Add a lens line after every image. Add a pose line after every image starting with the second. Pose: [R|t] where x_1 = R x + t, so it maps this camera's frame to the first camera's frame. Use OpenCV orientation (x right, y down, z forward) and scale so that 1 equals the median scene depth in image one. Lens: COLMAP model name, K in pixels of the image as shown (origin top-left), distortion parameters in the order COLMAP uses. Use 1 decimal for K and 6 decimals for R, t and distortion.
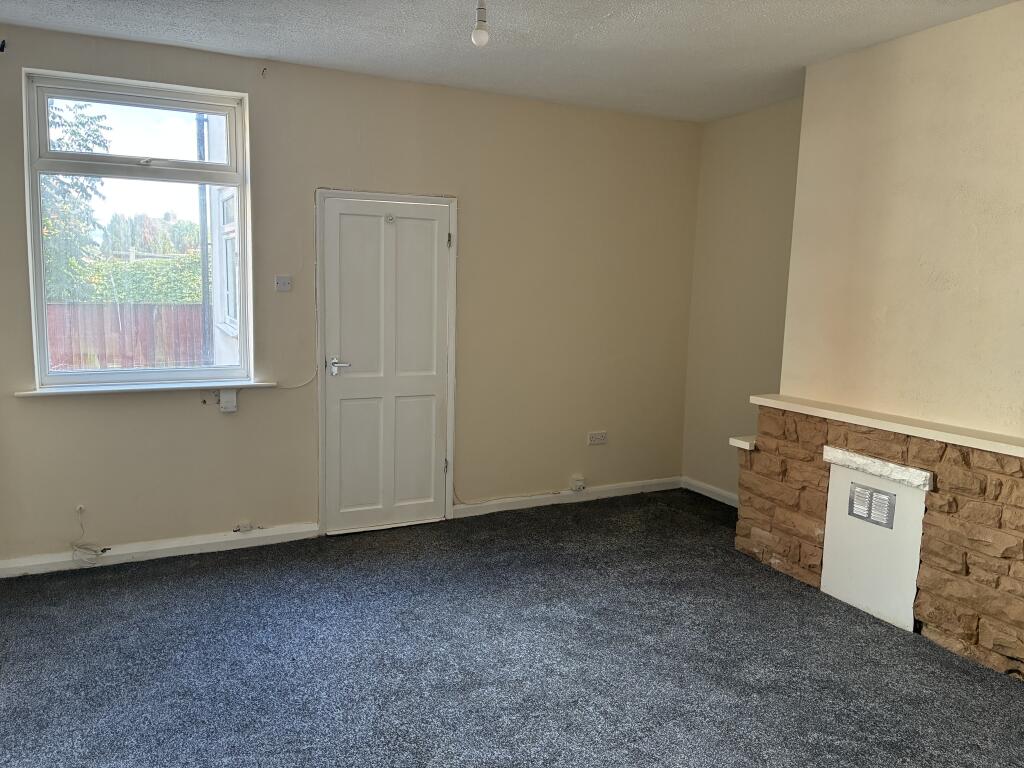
lens RADIAL K [[775.4, 0, 508.2], [0, 775.4, 375.8], [0, 0, 1]] dist [0.038397, -0.024233]
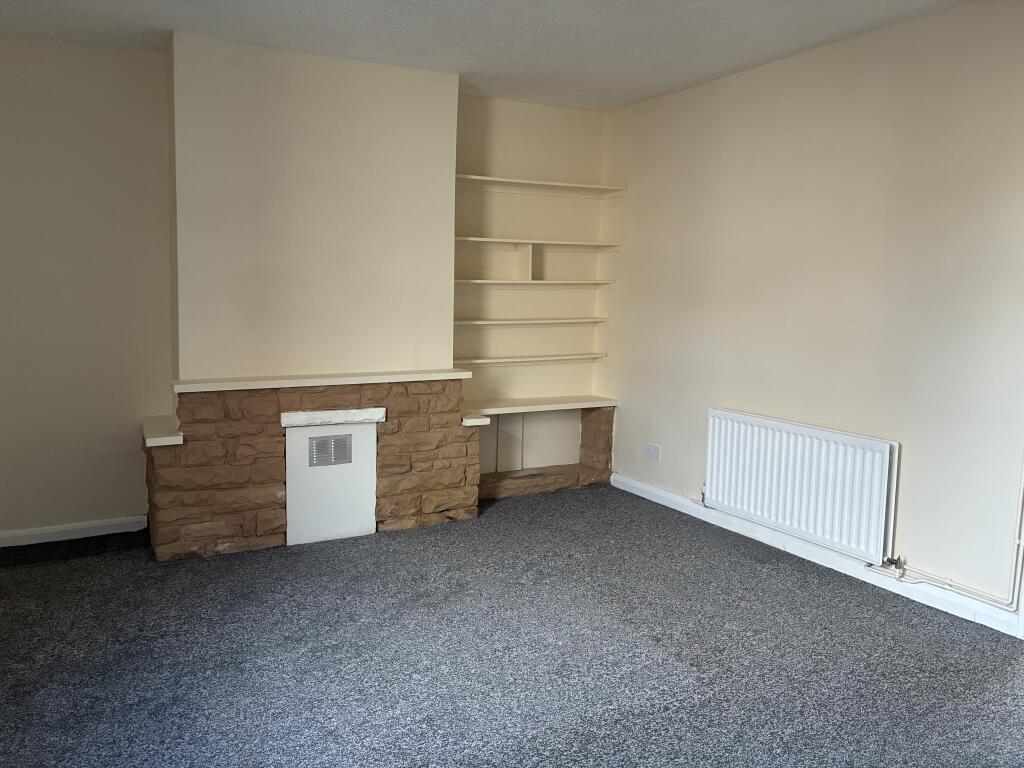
lens RADIAL K [[775.4, 0, 510.7], [0, 775.4, 380.5], [0, 0, 1]] dist [0.038397, -0.024233]
pose [[-0.040883, -0.137641, 0.989638, -0.690037], [0.103955, 0.984505, 0.141221, -0.077009], [-0.993741, 0.108651, -0.025942, 0.725904]]
